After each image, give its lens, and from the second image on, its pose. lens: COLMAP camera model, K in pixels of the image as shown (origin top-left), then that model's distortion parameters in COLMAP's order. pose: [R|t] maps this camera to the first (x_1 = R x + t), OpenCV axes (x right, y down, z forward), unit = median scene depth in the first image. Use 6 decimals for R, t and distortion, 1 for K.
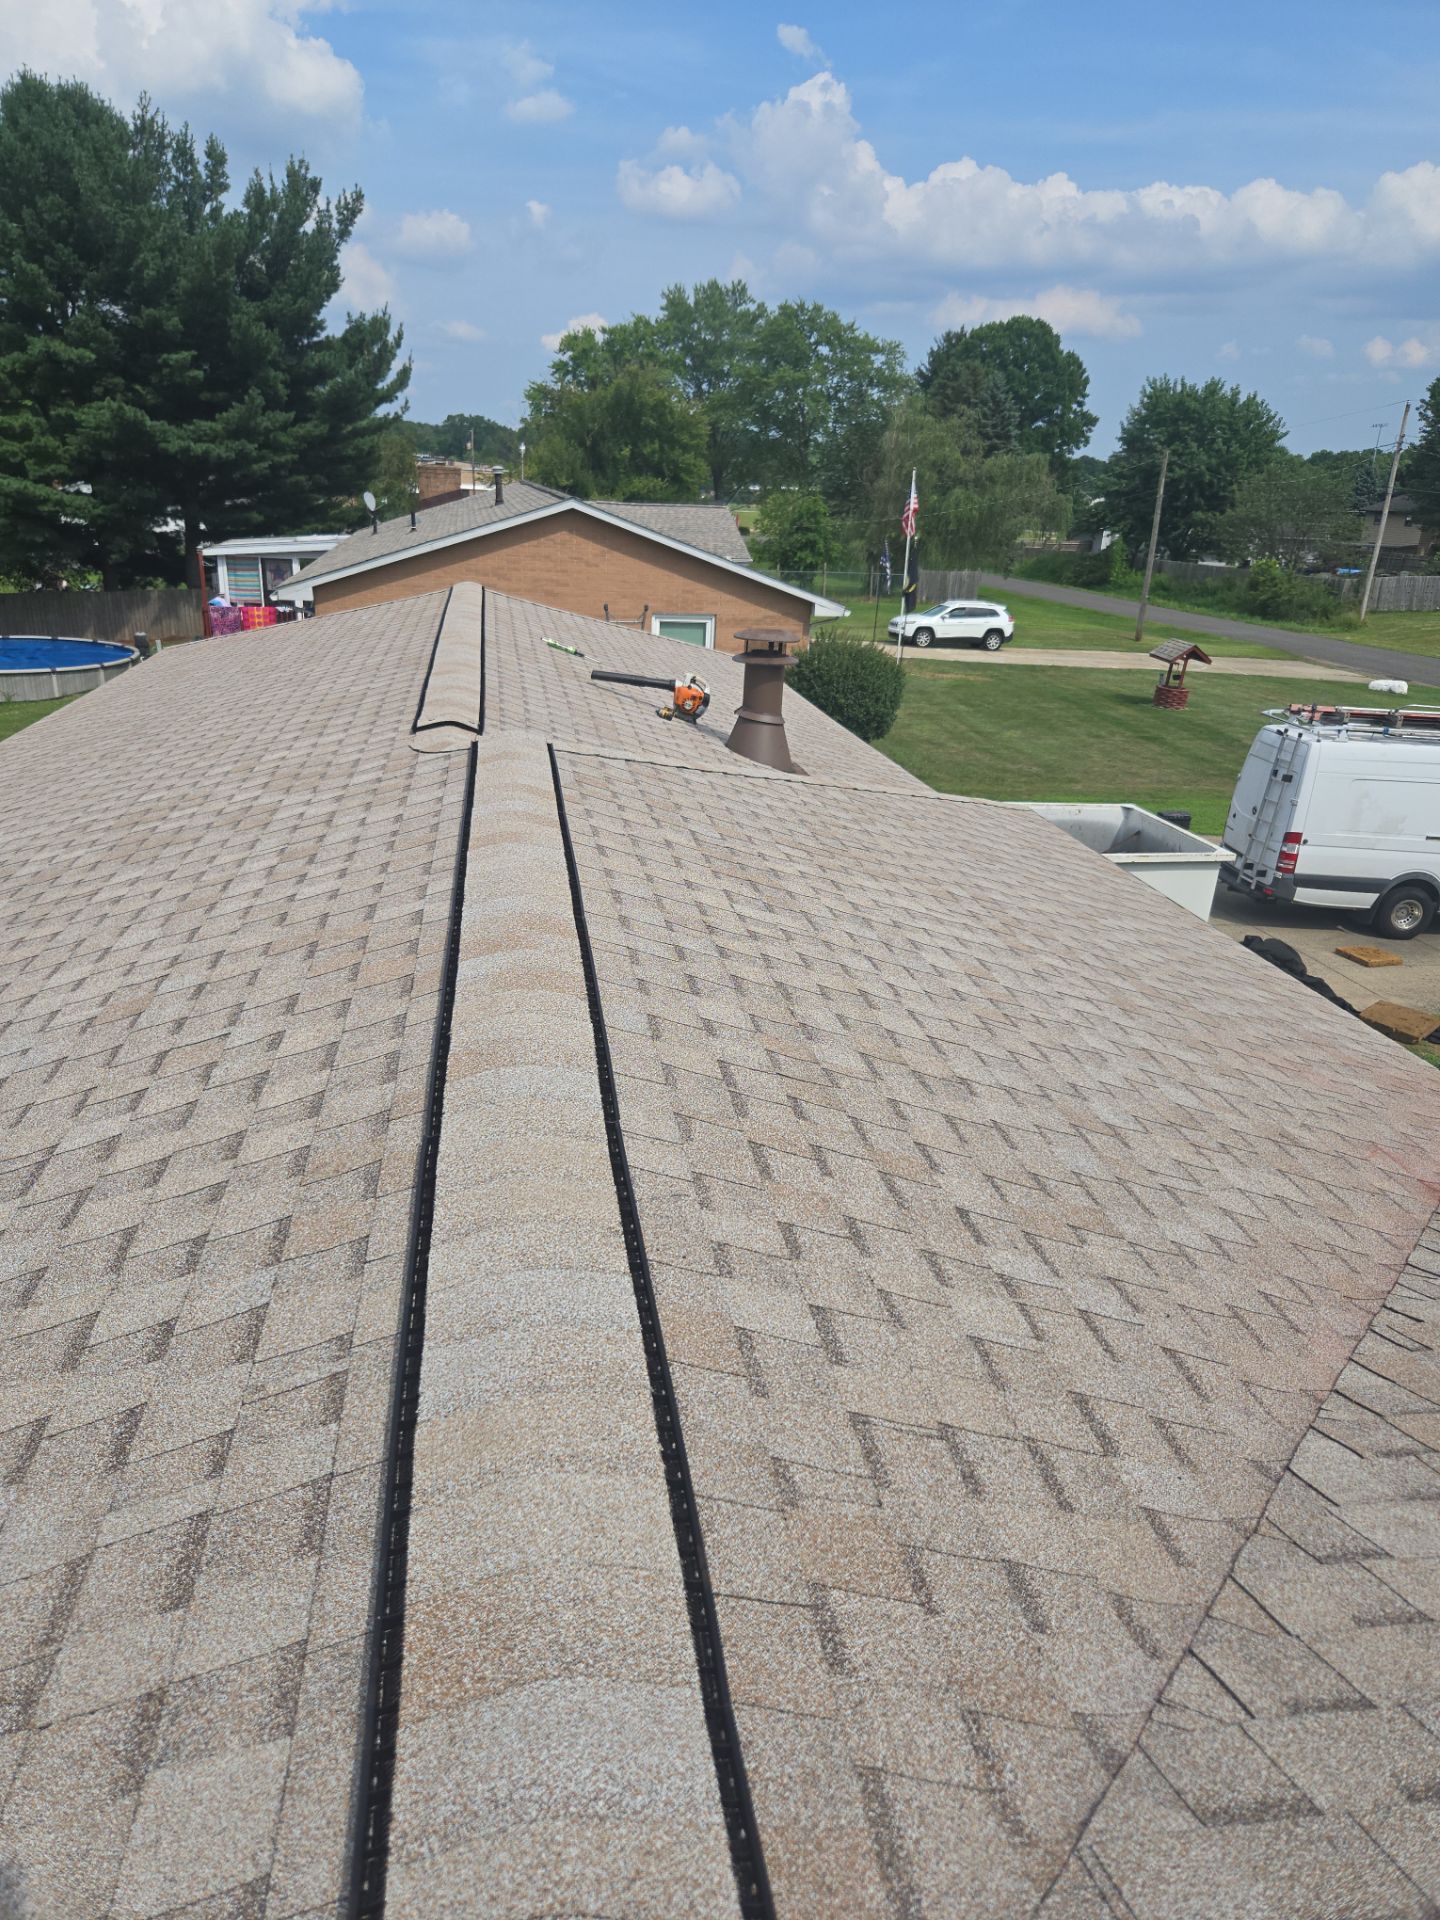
lens RADIAL K [[1281.5, 0, 733.6], [0, 1281.5, 950.4], [0, 0, 1]] dist [0.048875, -0.039158]
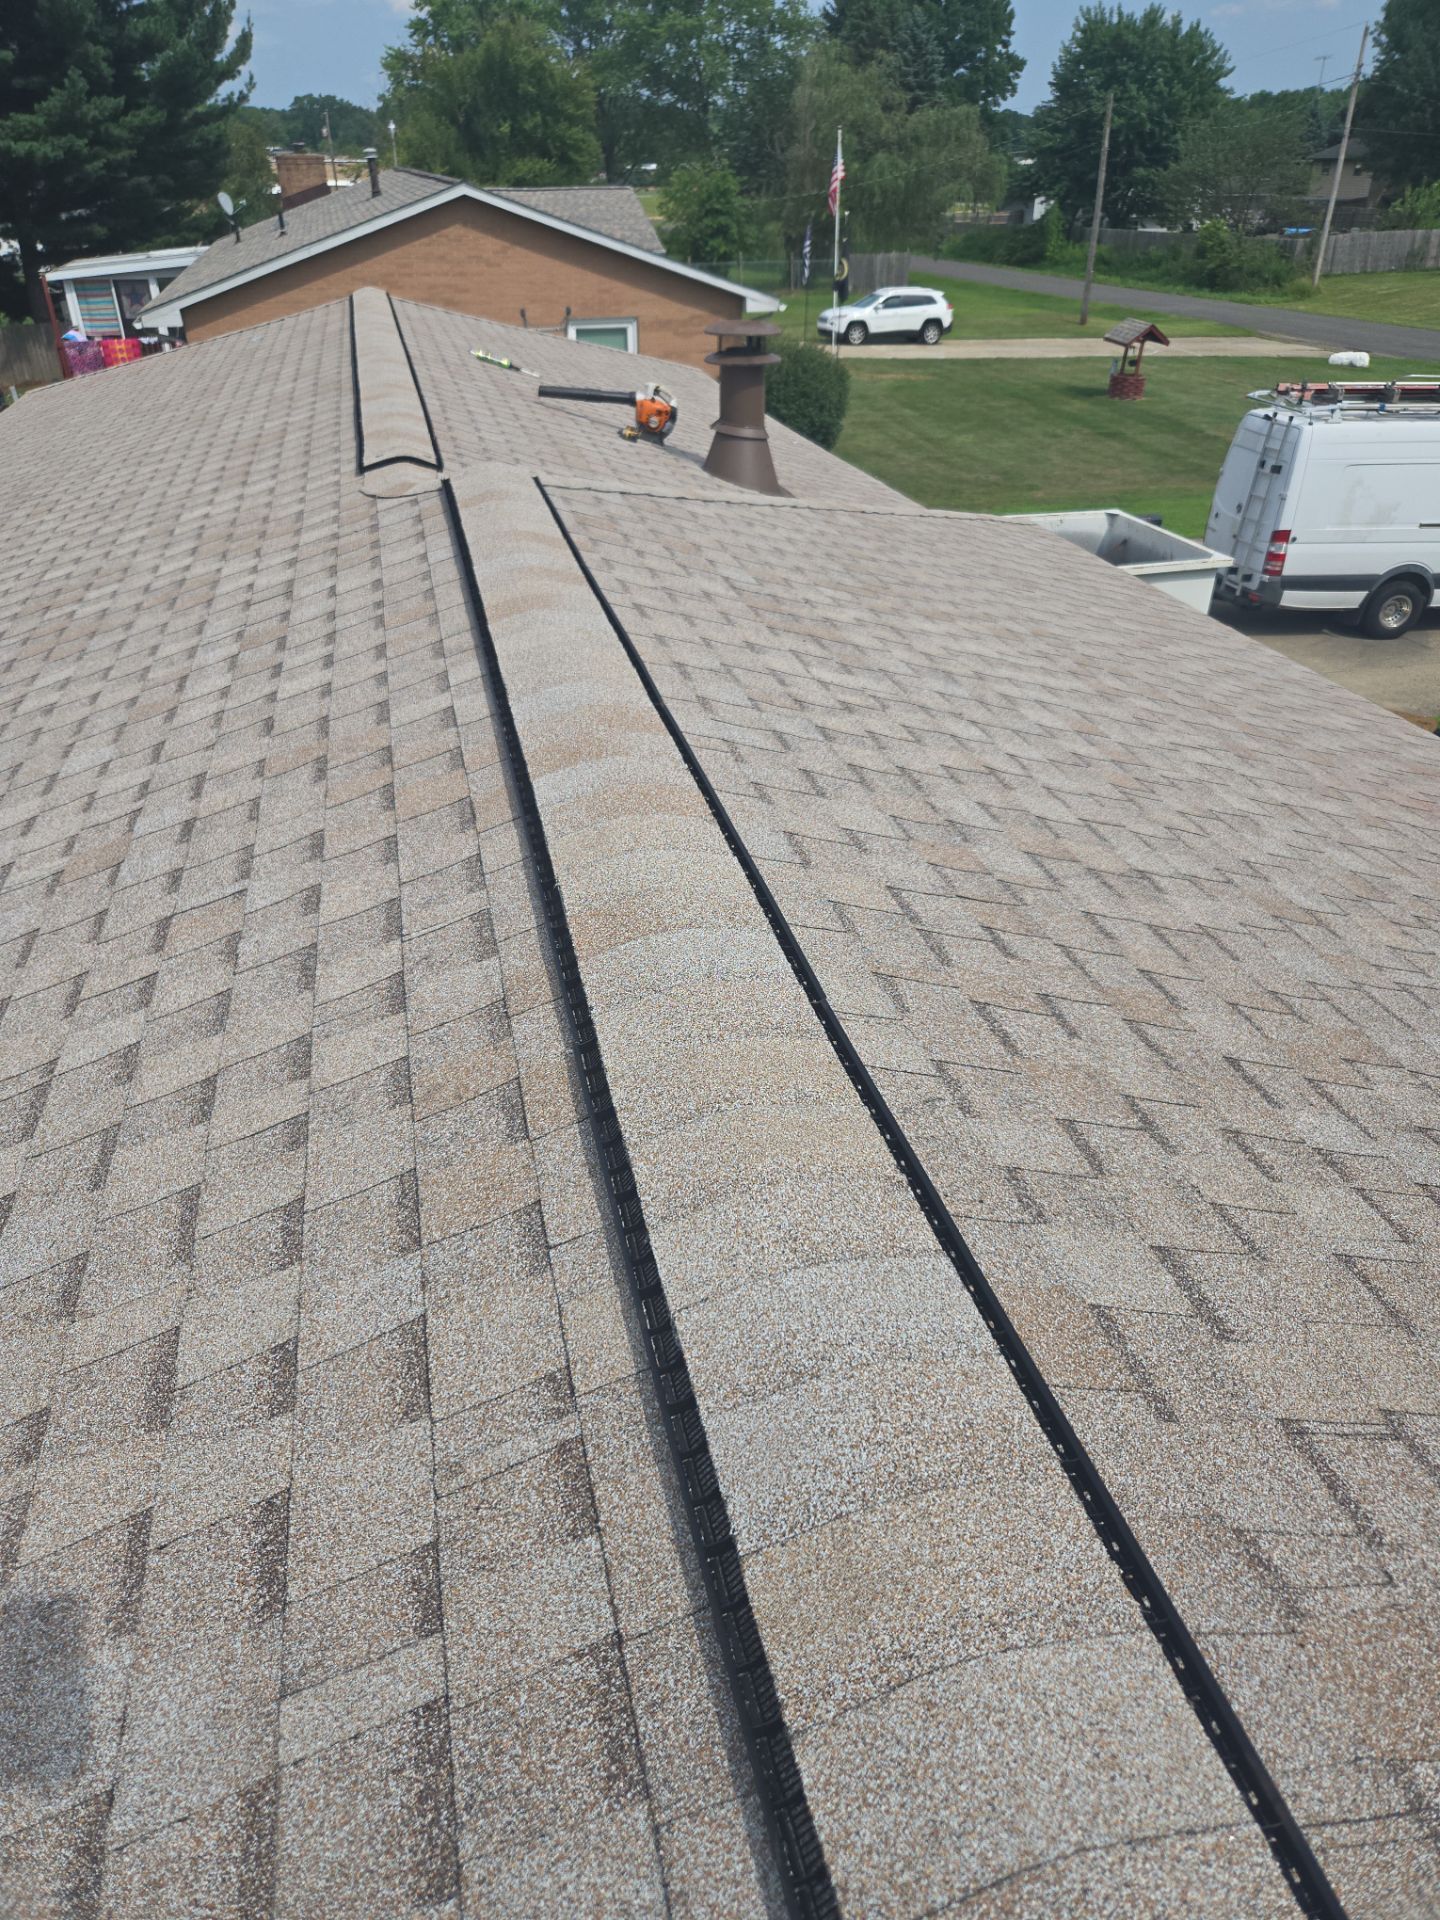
lens RADIAL K [[1281.5, 0, 729.0], [0, 1281.5, 958.8], [0, 0, 1]] dist [0.048875, -0.039158]
pose [[0.996608, -0.075569, 0.032587, -0.067688], [0.067390, 0.976670, 0.203899, -0.018459], [-0.047235, -0.201011, 0.978449, 0.112618]]
